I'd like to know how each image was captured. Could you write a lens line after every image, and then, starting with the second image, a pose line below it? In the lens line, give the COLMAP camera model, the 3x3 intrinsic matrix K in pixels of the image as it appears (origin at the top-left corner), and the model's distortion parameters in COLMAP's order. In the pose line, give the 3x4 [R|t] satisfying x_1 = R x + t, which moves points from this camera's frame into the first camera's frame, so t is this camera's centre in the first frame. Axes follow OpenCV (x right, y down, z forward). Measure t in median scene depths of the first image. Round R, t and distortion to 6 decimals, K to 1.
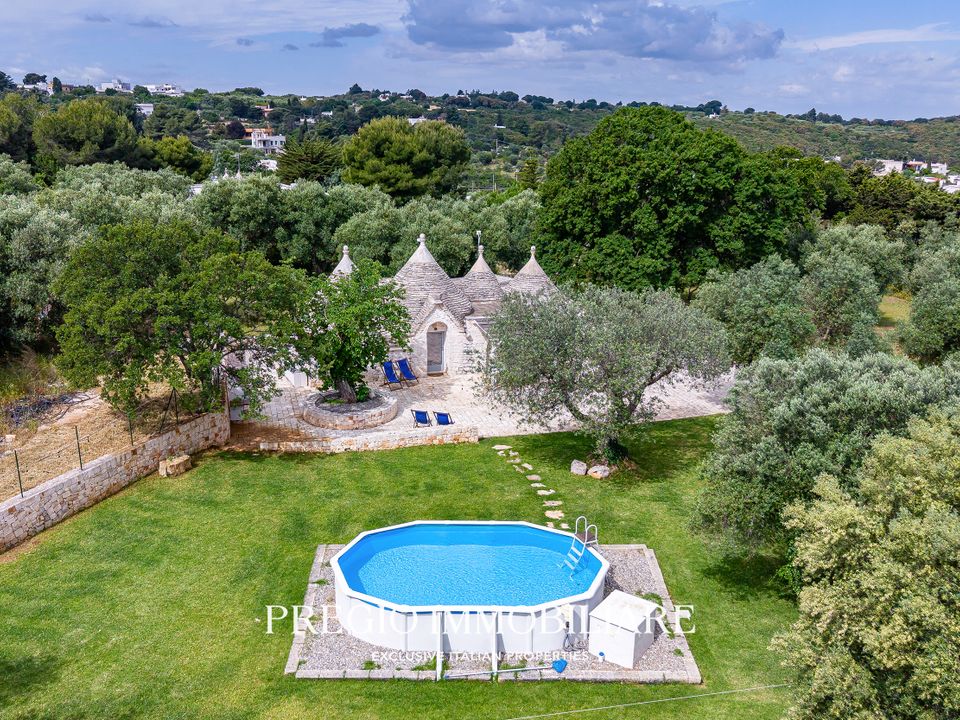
lens RADIAL K [[876.9, 0, 480.0], [0, 876.9, 360.0], [0, 0, 1]] dist [0.041806, -0.136069]
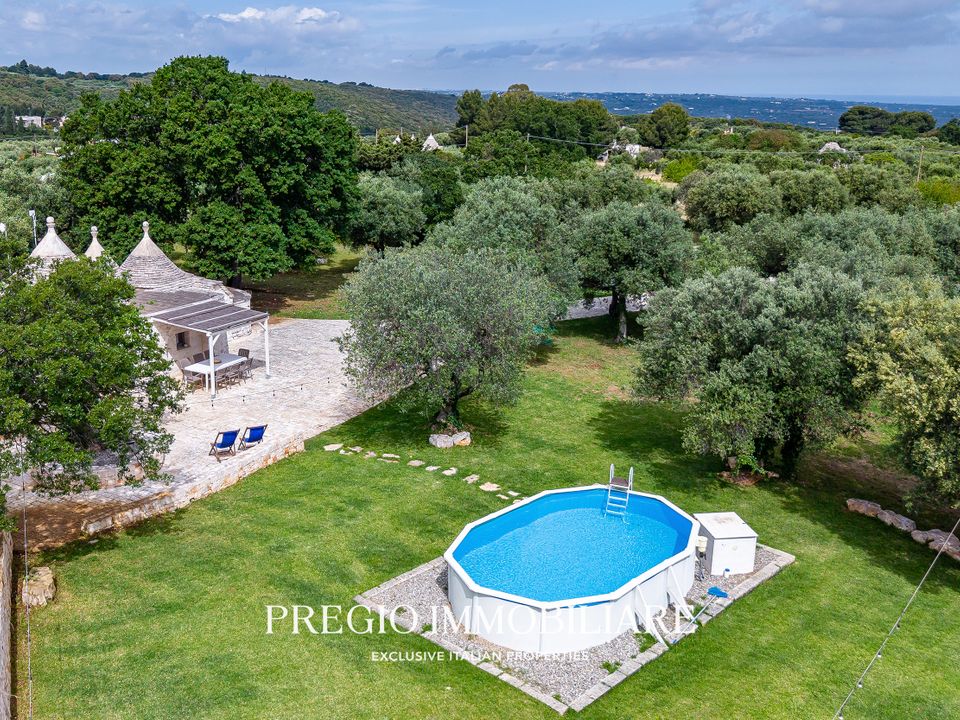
lens RADIAL K [[932.3, 0, 480.0], [0, 932.3, 360.0], [0, 0, 1]] dist [0.002731, -0.010499]
pose [[0.673869, -0.190762, 0.713800, -0.372765], [0.168492, 0.980315, 0.102921, -0.039998], [-0.719382, 0.050914, 0.692746, 0.177244]]
